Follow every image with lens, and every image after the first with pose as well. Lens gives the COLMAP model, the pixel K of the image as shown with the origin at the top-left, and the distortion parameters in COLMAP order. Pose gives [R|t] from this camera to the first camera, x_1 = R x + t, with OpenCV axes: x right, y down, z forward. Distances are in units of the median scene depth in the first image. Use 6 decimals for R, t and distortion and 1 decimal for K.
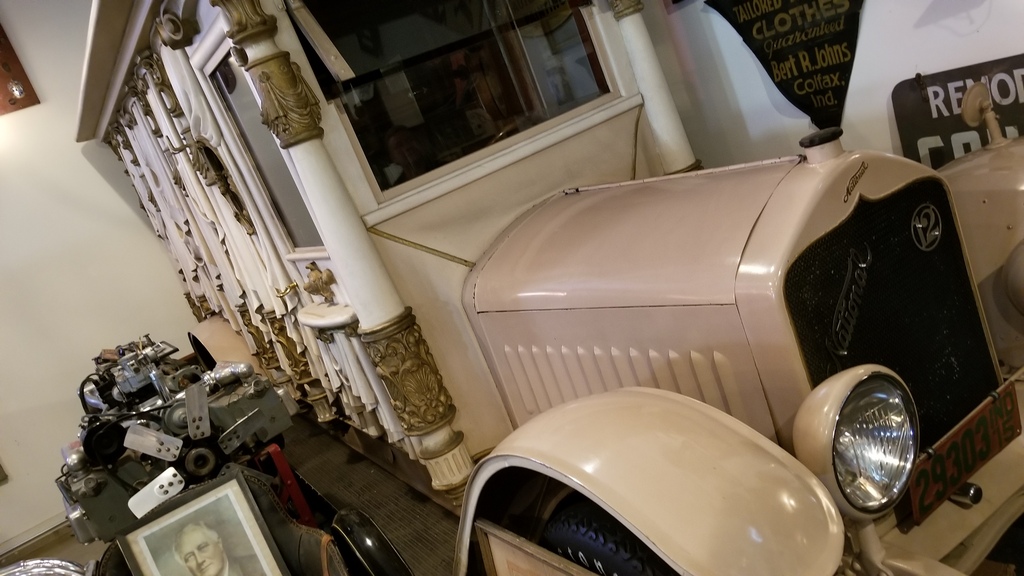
lens RADIAL K [[839.5, 0, 512.0], [0, 839.5, 288.0], [0, 0, 1]] dist [0.054868, -0.109013]
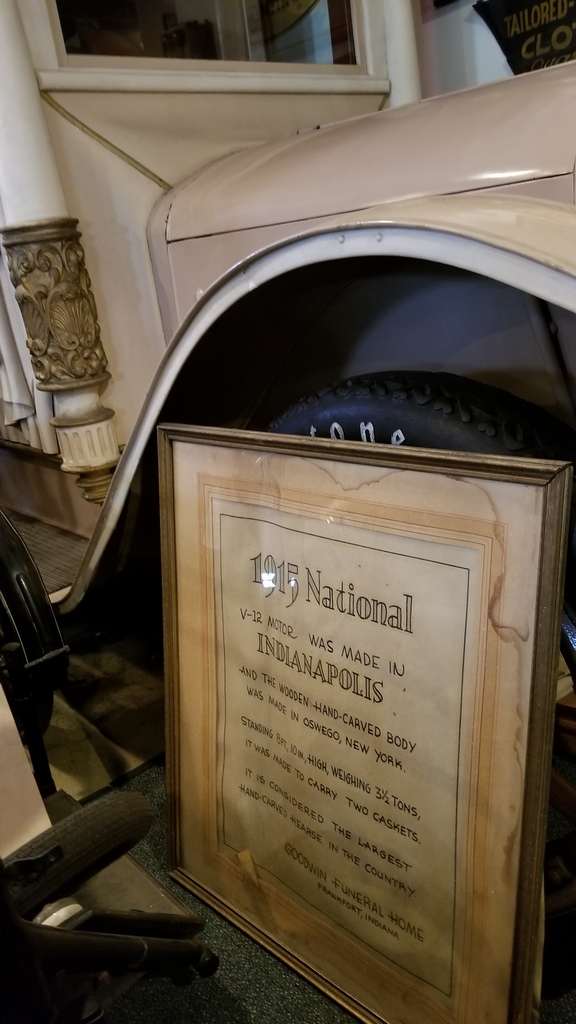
lens RADIAL K [[839.5, 0, 288.0], [0, 839.5, 512.0], [0, 0, 1]] dist [0.054868, -0.109013]
pose [[0.960968, 0.176723, 0.212858, -0.054168], [-0.184707, 0.982628, 0.018059, 0.227493], [-0.205968, -0.056670, 0.976916, 0.210749]]
